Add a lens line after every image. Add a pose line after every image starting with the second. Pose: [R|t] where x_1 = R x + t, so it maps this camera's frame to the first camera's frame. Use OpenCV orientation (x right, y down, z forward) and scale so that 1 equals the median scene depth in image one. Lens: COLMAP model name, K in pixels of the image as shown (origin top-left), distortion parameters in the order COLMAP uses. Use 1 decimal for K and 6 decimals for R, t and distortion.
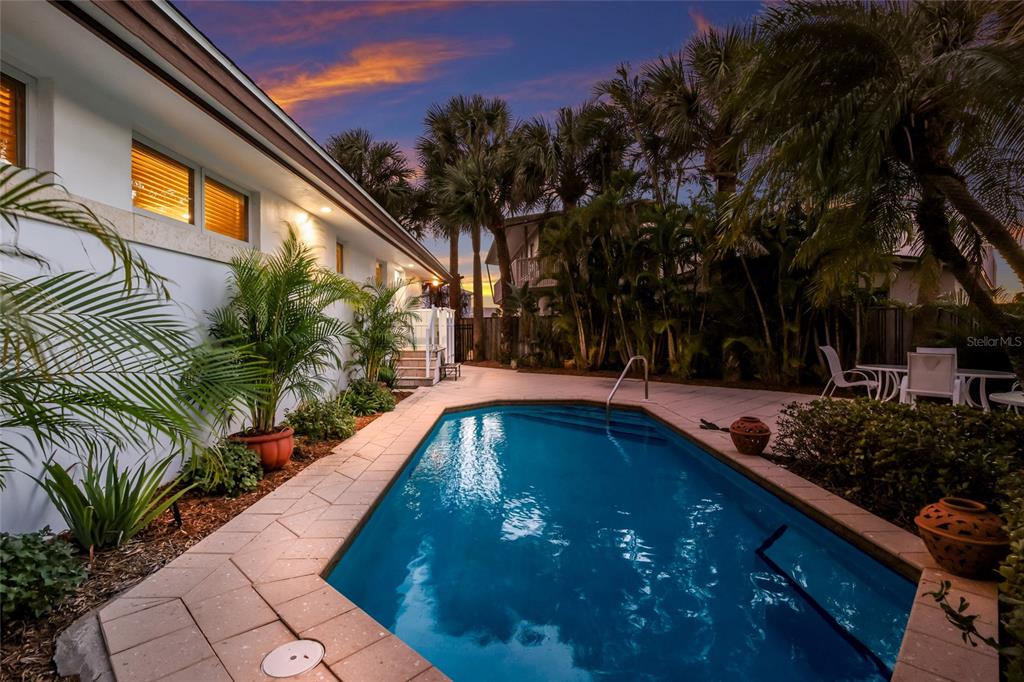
lens RADIAL K [[496.7, 0, 509.2], [0, 496.7, 339.5], [0, 0, 1]] dist [-0.002480, -0.000957]
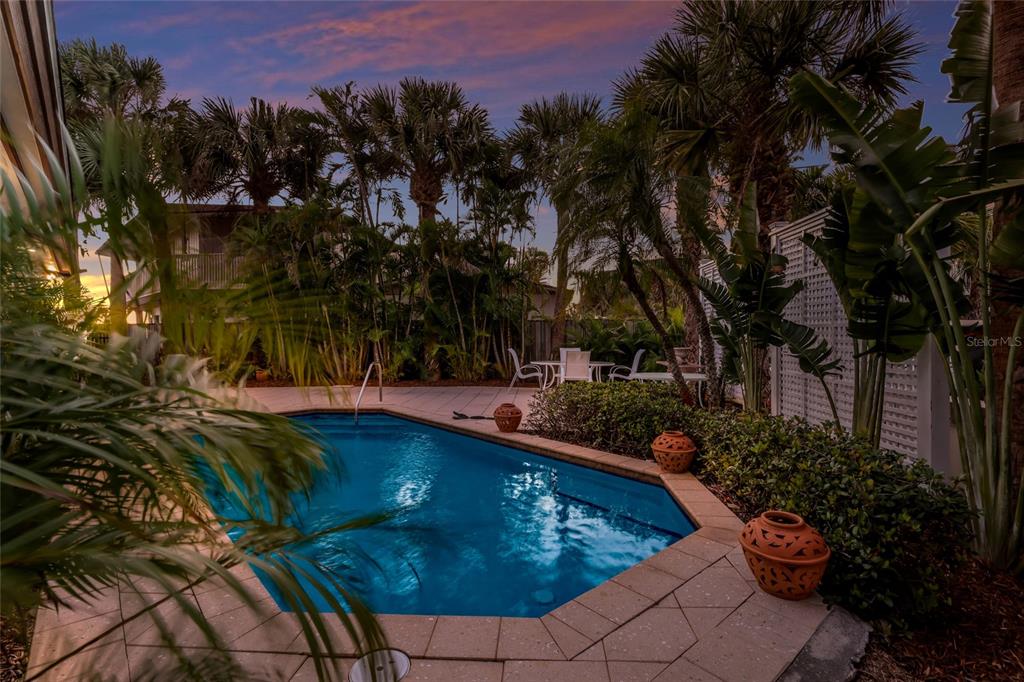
lens RADIAL K [[496.7, 0, 502.3], [0, 496.7, 343.8], [0, 0, 1]] dist [-0.002480, -0.000957]
pose [[0.752808, -0.017016, 0.658020, -0.212713], [0.022105, 0.999755, 0.000564, -0.000022], [-0.657868, 0.014121, 0.753000, 0.020145]]
